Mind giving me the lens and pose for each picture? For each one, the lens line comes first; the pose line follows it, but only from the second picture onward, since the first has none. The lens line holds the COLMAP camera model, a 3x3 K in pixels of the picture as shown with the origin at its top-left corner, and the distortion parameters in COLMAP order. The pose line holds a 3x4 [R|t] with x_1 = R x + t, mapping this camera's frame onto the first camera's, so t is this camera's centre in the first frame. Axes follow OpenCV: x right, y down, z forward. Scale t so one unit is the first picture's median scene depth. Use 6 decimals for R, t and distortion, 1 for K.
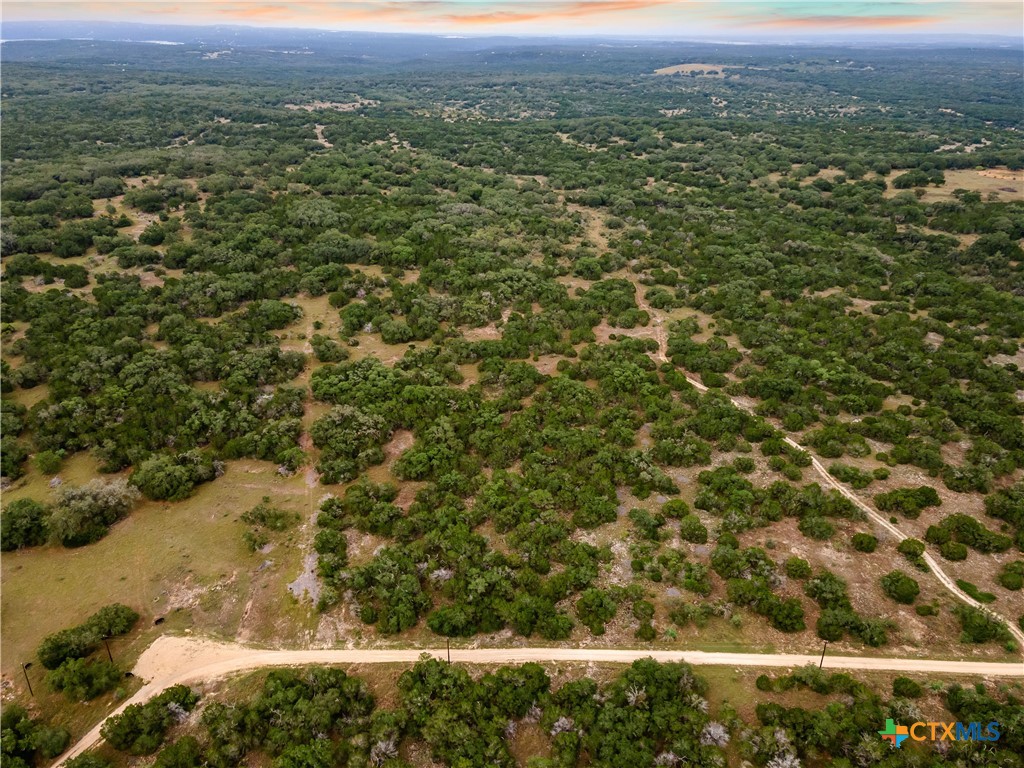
lens RADIAL K [[751.6, 0, 512.0], [0, 751.6, 384.0], [0, 0, 1]] dist [0.007791, 0.077984]
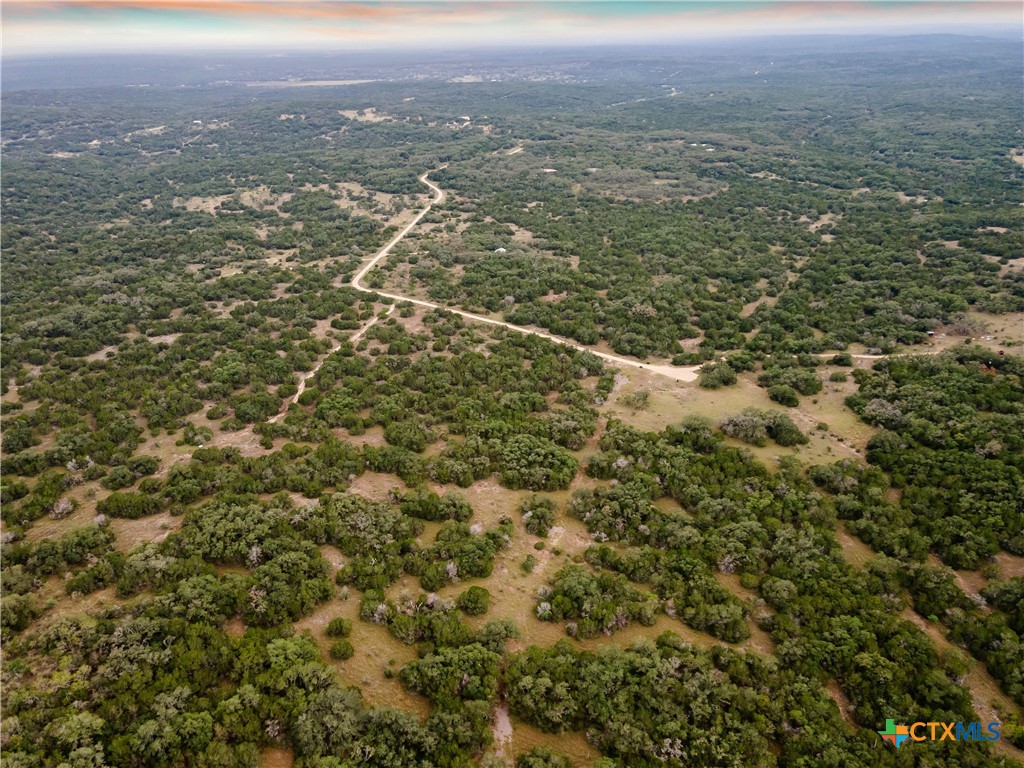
lens RADIAL K [[745.1, 0, 512.0], [0, 745.1, 384.0], [0, 0, 1]] dist [0.049999, -0.001273]
pose [[-0.866709, -0.194306, 0.459414, -0.887440], [0.234502, 0.654169, 0.719077, -1.164609], [-0.440255, 0.730964, -0.521408, 2.064625]]
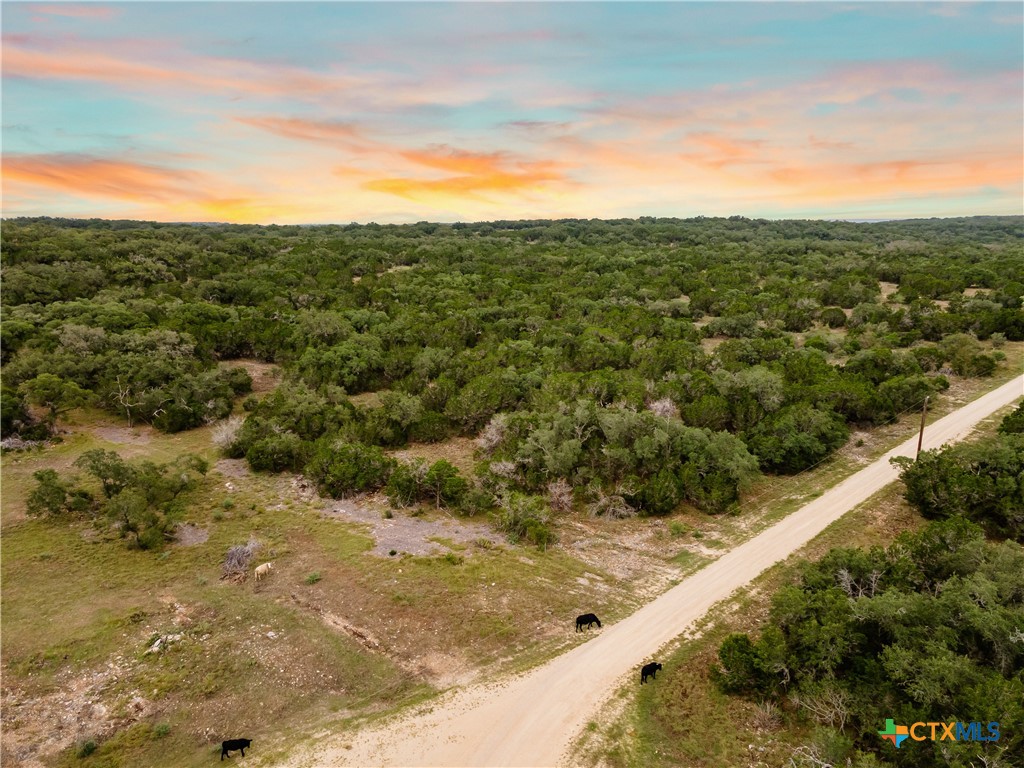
lens RADIAL K [[745.1, 0, 512.0], [0, 745.1, 384.0], [0, 0, 1]] dist [0.049999, -0.001273]
pose [[0.709545, -0.166537, 0.684698, -0.449878], [0.318342, 0.942621, -0.100623, 0.237523], [-0.628653, 0.289365, 0.721848, 0.664301]]
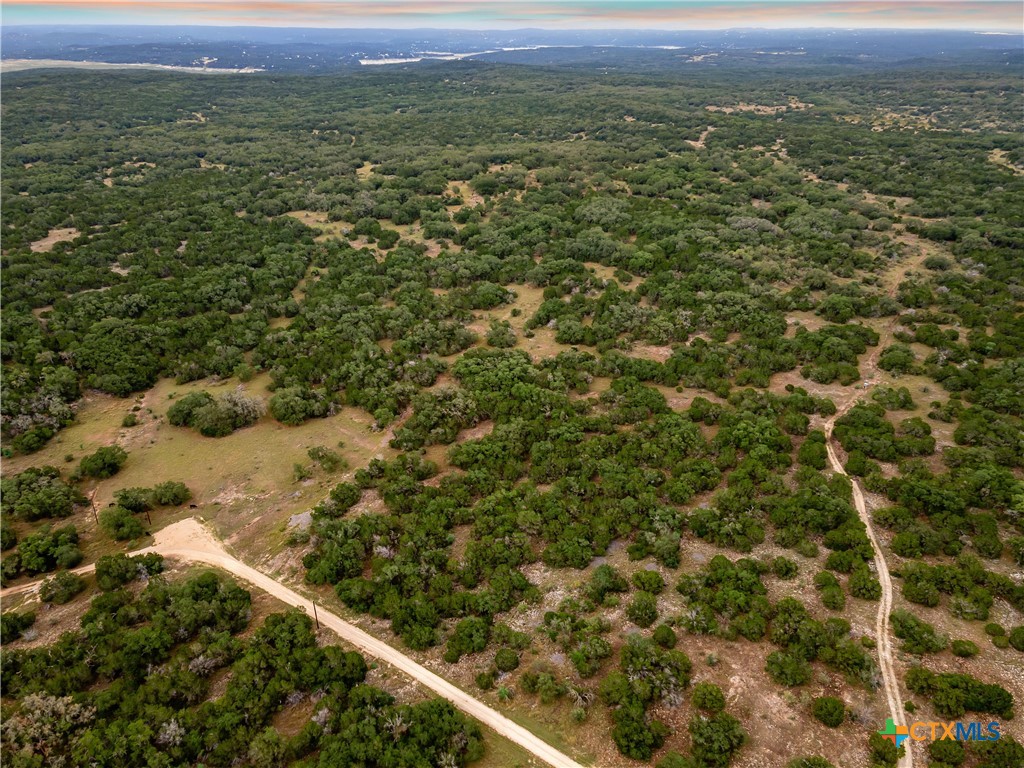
lens RADIAL K [[763.3, 0, 504.3], [0, 763.3, 367.2], [0, 0, 1]] dist [0.035810, 0.004314]
pose [[0.819743, 0.219590, -0.528962, 0.513713], [-0.233050, 0.971550, 0.042162, -0.074569], [0.523172, 0.088713, 0.847598, 0.150841]]
